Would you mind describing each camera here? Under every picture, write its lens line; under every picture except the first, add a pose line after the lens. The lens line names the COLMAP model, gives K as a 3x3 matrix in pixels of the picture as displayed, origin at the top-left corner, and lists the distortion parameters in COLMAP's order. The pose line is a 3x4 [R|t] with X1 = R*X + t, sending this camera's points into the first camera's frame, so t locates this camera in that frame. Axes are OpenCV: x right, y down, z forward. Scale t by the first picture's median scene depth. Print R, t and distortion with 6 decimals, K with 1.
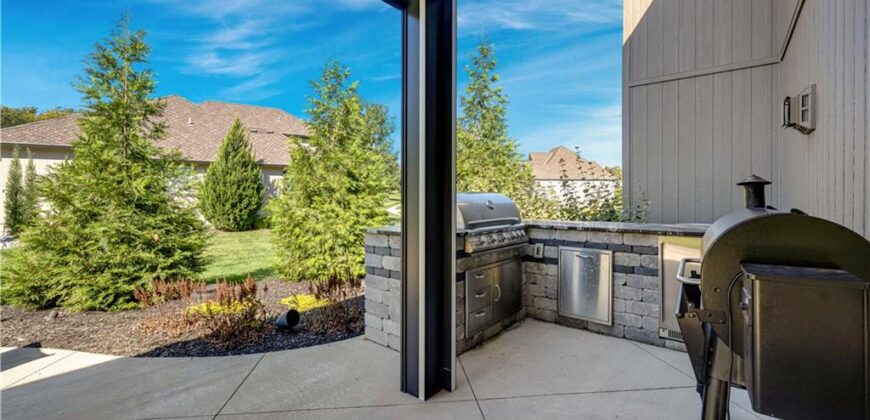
lens RADIAL K [[374.0, 0, 436.4], [0, 374.0, 191.0], [0, 0, 1]] dist [0.000934, 0.000116]
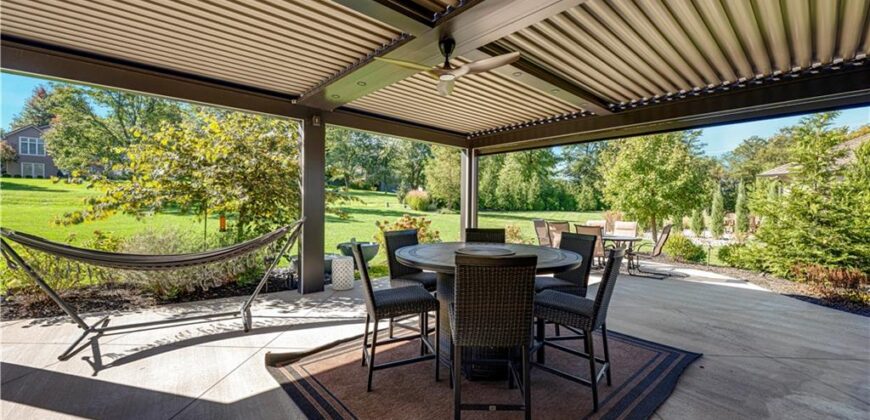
lens RADIAL K [[347.1, 0, 431.2], [0, 347.1, 203.0], [0, 0, 1]] dist [0.000884, -0.000036]
pose [[-0.132006, -0.005431, -0.991234, 0.896107], [-0.004798, 0.999977, -0.004840, -0.022422], [0.991237, 0.004117, -0.132029, -0.427284]]
